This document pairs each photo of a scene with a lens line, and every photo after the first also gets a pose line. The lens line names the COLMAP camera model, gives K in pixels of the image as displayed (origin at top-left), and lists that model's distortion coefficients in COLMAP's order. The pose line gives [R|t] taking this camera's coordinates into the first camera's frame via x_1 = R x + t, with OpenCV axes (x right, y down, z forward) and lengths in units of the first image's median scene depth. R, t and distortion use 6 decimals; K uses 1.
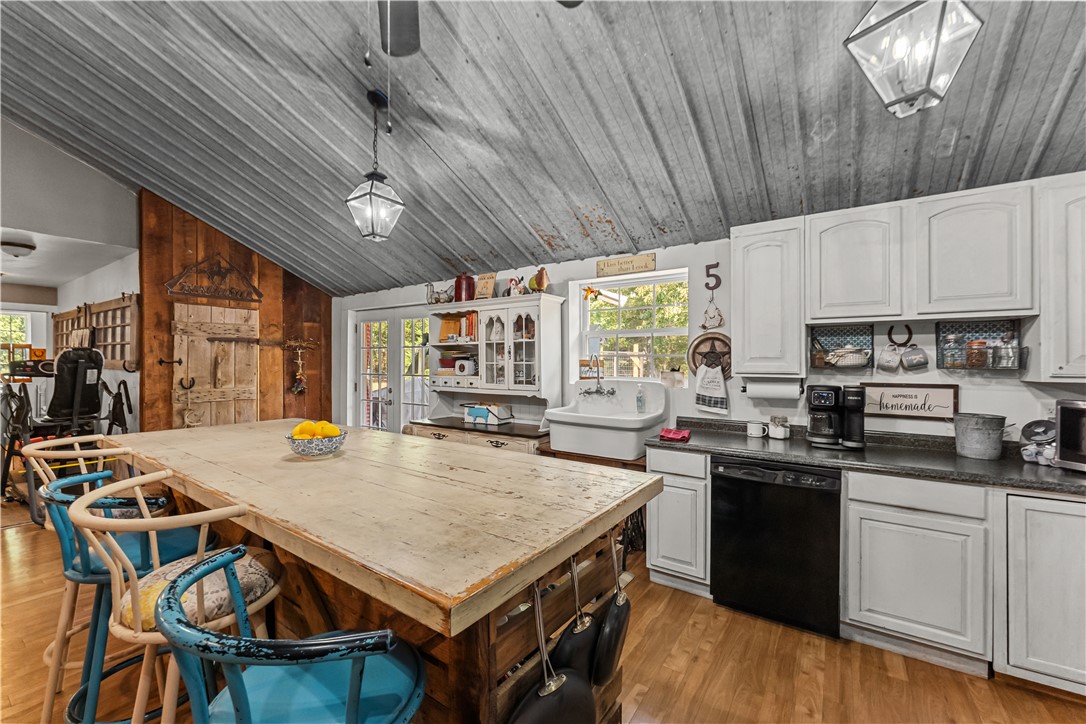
lens RADIAL K [[439.1, 0, 541.8], [0, 439.1, 360.1], [0, 0, 1]] dist [0.000008, -0.000001]
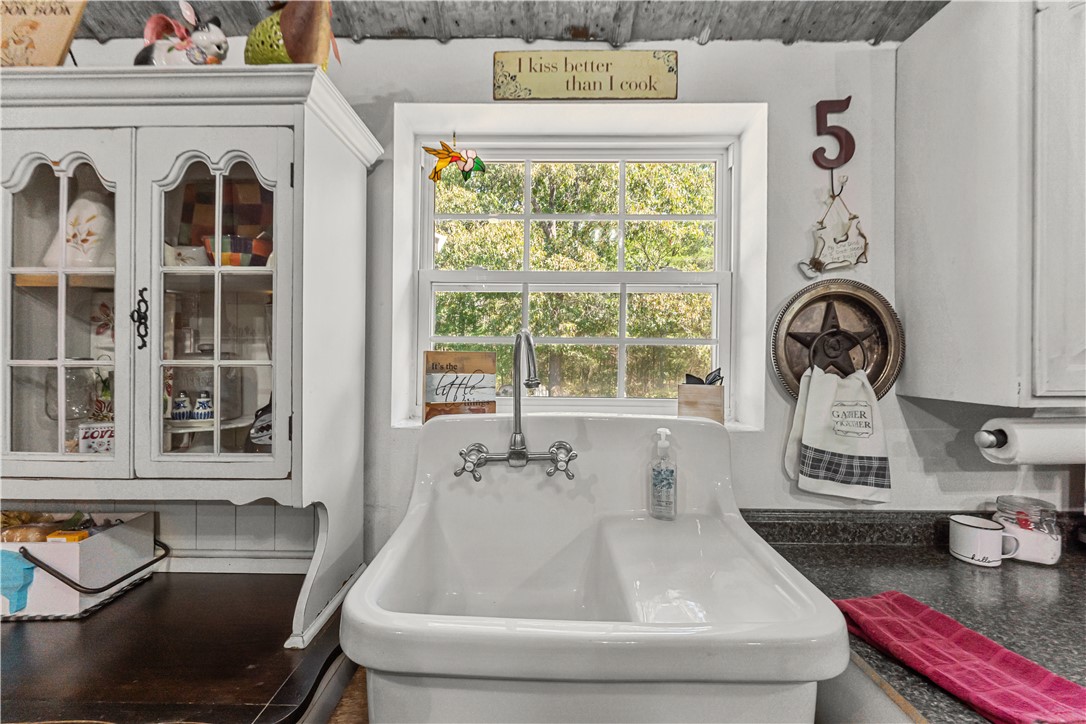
lens RADIAL K [[445.0, 0, 531.1], [0, 445.0, 343.7], [0, 0, 1]] dist [-0.000487, -0.000101]
pose [[0.834498, 0.013529, 0.550845, -0.030979], [-0.005666, 0.999856, -0.015973, -0.001501], [-0.550982, 0.010208, 0.834455, 0.698614]]
